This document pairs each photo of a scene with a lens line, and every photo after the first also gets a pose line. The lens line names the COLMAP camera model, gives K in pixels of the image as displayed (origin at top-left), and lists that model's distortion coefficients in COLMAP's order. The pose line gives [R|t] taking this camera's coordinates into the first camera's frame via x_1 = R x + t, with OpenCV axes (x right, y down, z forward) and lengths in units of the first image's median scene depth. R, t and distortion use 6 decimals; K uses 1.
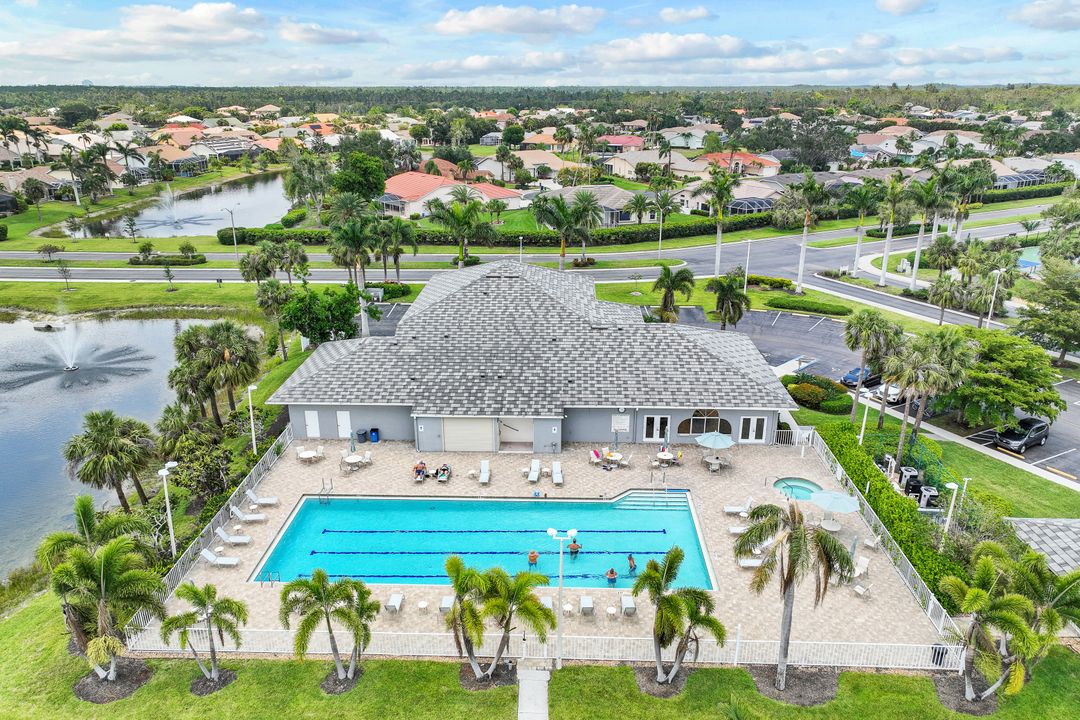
lens RADIAL K [[764.2, 0, 543.4], [0, 764.2, 330.4], [0, 0, 1]] dist [0.002644, 0.000166]
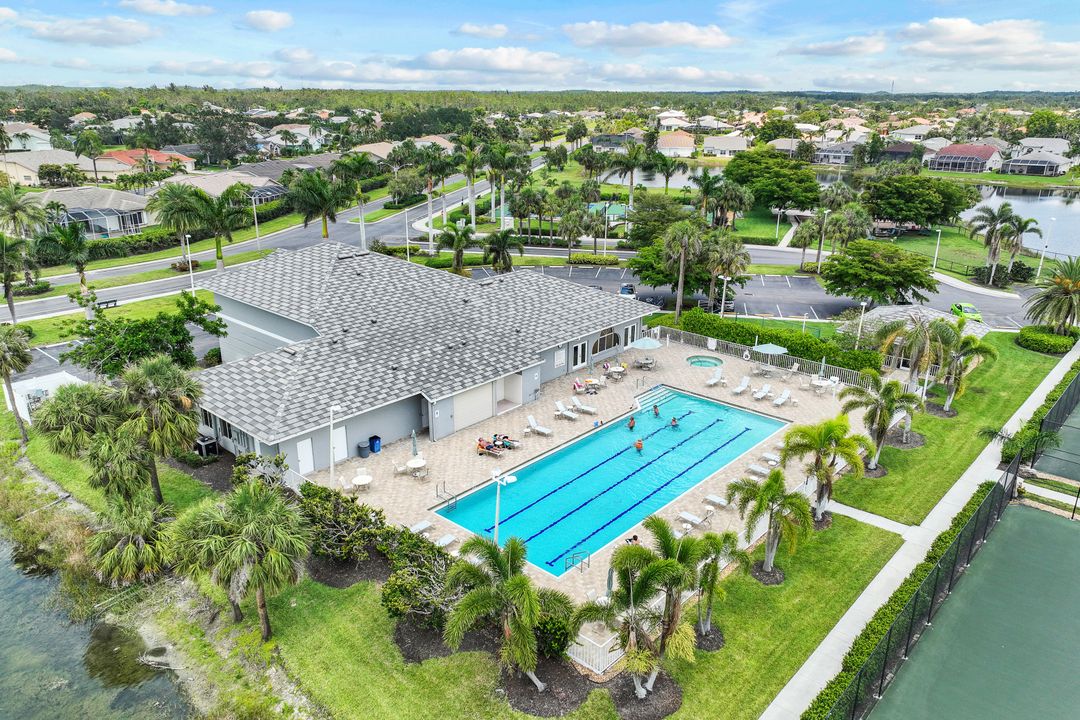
lens RADIAL K [[764.2, 0, 543.4], [0, 764.2, 330.4], [0, 0, 1]] dist [0.002644, 0.000166]
pose [[0.651513, -0.219442, 0.726207, -0.686045], [0.220451, 0.970707, 0.095547, -0.025151], [-0.725901, 0.097843, 0.680804, 0.275830]]
